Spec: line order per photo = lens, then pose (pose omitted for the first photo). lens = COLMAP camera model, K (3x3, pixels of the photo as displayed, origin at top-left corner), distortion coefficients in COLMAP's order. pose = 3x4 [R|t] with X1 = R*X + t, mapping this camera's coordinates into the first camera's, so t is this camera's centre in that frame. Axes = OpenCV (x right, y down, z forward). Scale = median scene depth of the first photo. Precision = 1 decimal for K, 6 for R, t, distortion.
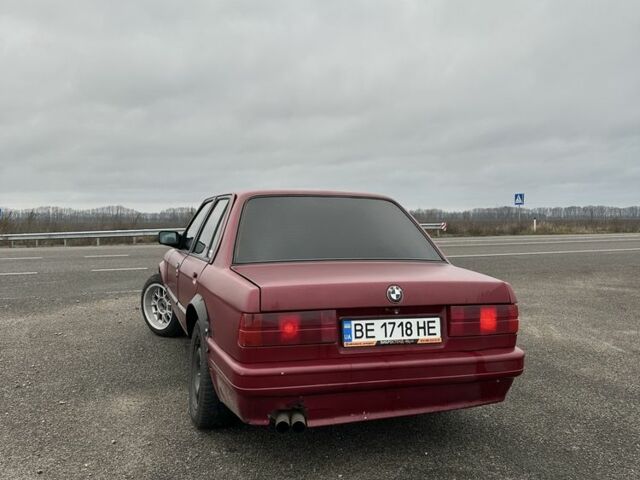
lens RADIAL K [[603.6, 0, 318.0], [0, 603.6, 239.7], [0, 0, 1]] dist [0.042530, 0.000000]
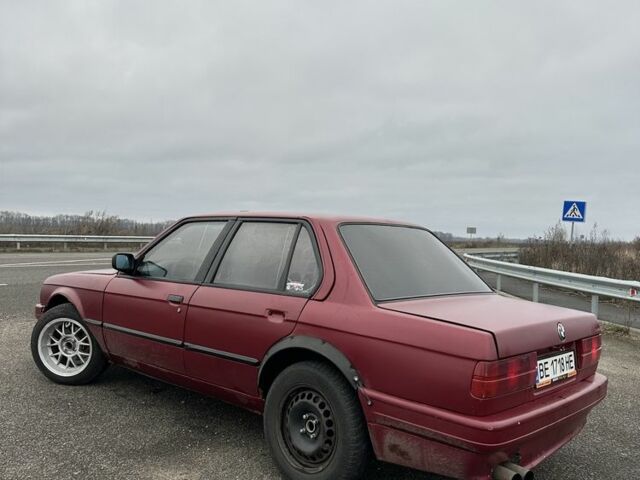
lens RADIAL K [[603.6, 0, 301.8], [0, 603.6, 245.6], [0, 0, 1]] dist [0.042530, 0.000000]
pose [[0.852969, 0.028194, 0.521200, -0.764626], [-0.025074, 0.999601, -0.013038, -0.029729], [-0.521360, -0.001947, 0.853335, 0.342991]]
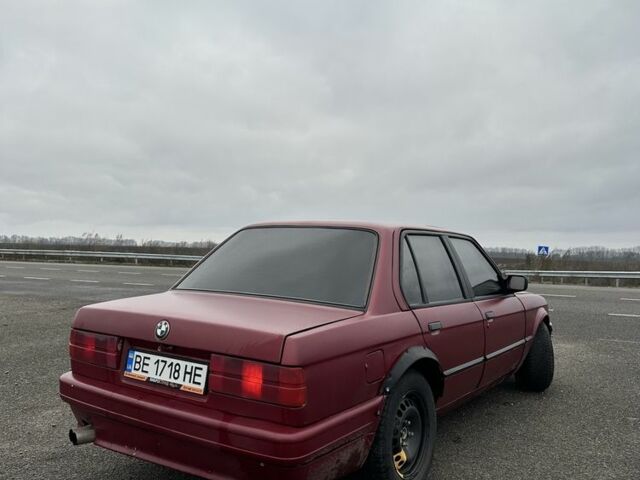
lens RADIAL K [[603.6, 0, 317.7], [0, 603.6, 238.6], [0, 0, 1]] dist [0.042530, 0.000000]
pose [[0.656310, 0.014662, -0.754349, 0.951800], [-0.064081, 0.997282, -0.036369, -0.029426], [0.751765, 0.072209, 0.655466, 0.546038]]
